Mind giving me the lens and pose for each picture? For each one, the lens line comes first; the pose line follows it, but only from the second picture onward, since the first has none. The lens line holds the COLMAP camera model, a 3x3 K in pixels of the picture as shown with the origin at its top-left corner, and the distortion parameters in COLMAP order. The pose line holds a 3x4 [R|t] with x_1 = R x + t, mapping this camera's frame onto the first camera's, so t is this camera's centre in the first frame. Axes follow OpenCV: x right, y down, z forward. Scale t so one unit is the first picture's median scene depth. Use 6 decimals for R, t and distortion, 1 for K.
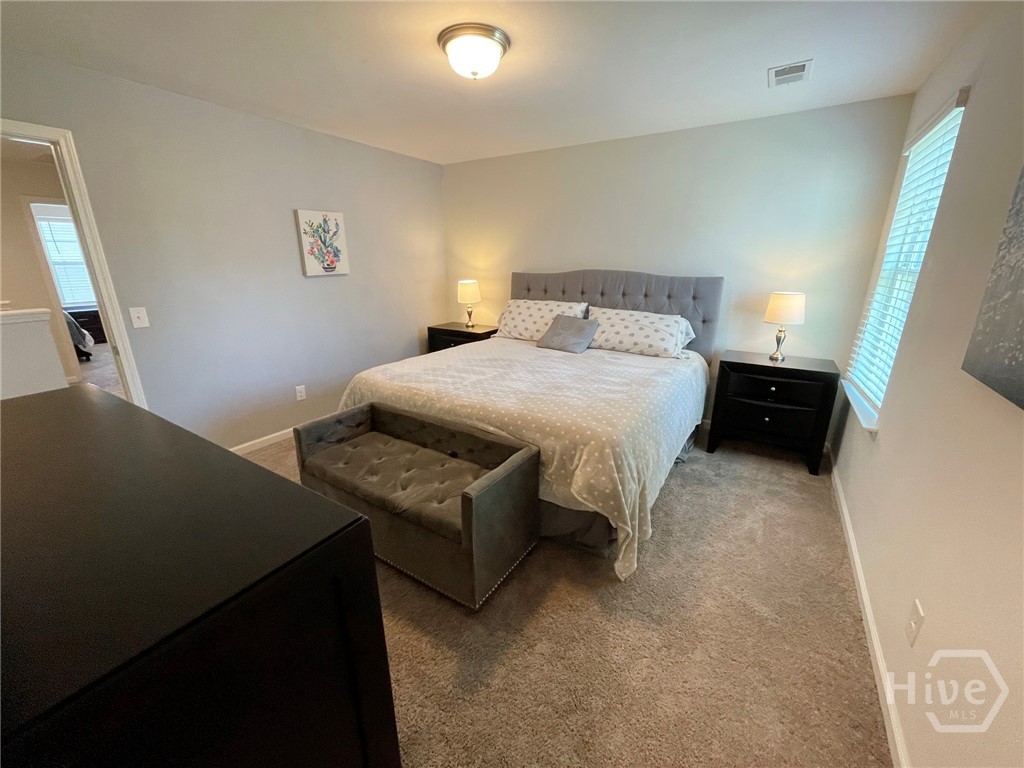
lens RADIAL K [[414.3, 0, 512.0], [0, 414.3, 380.4], [0, 0, 1]] dist [-0.005914, 0.002455]
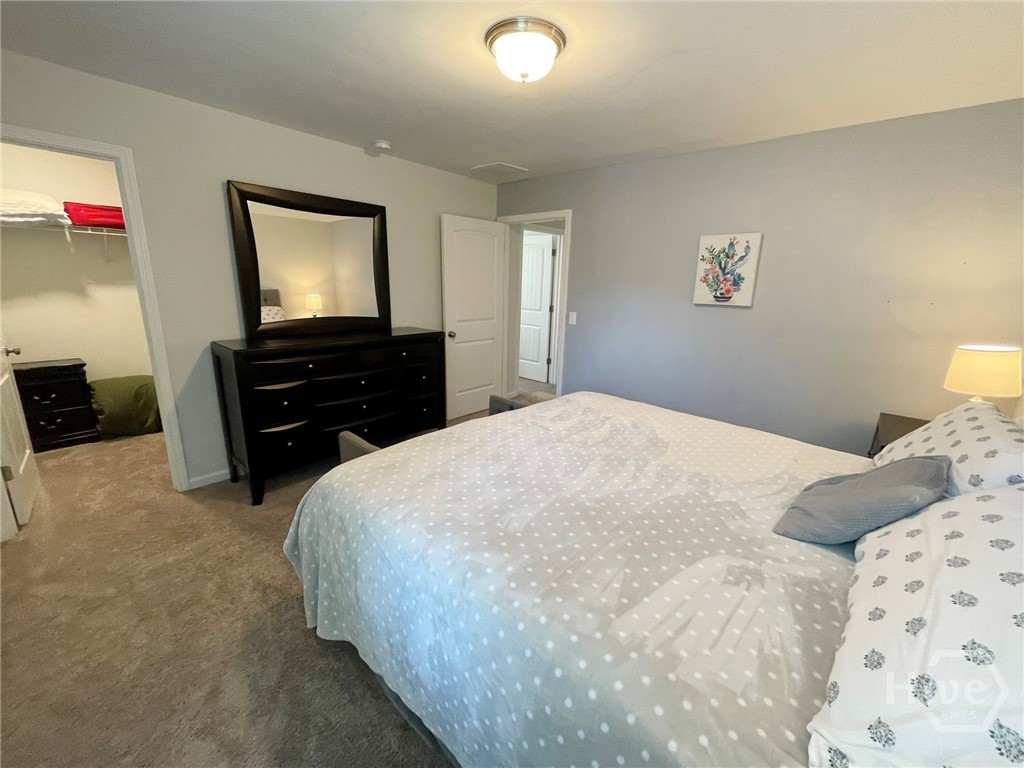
lens RADIAL K [[414.3, 0, 511.6], [0, 414.3, 384.7], [0, 0, 1]] dist [-0.005914, 0.002455]
pose [[-0.168221, 0.243888, -0.955102, 0.523142], [-0.306845, 0.907817, 0.285858, -0.218179], [0.936775, 0.341156, -0.077878, 0.714842]]
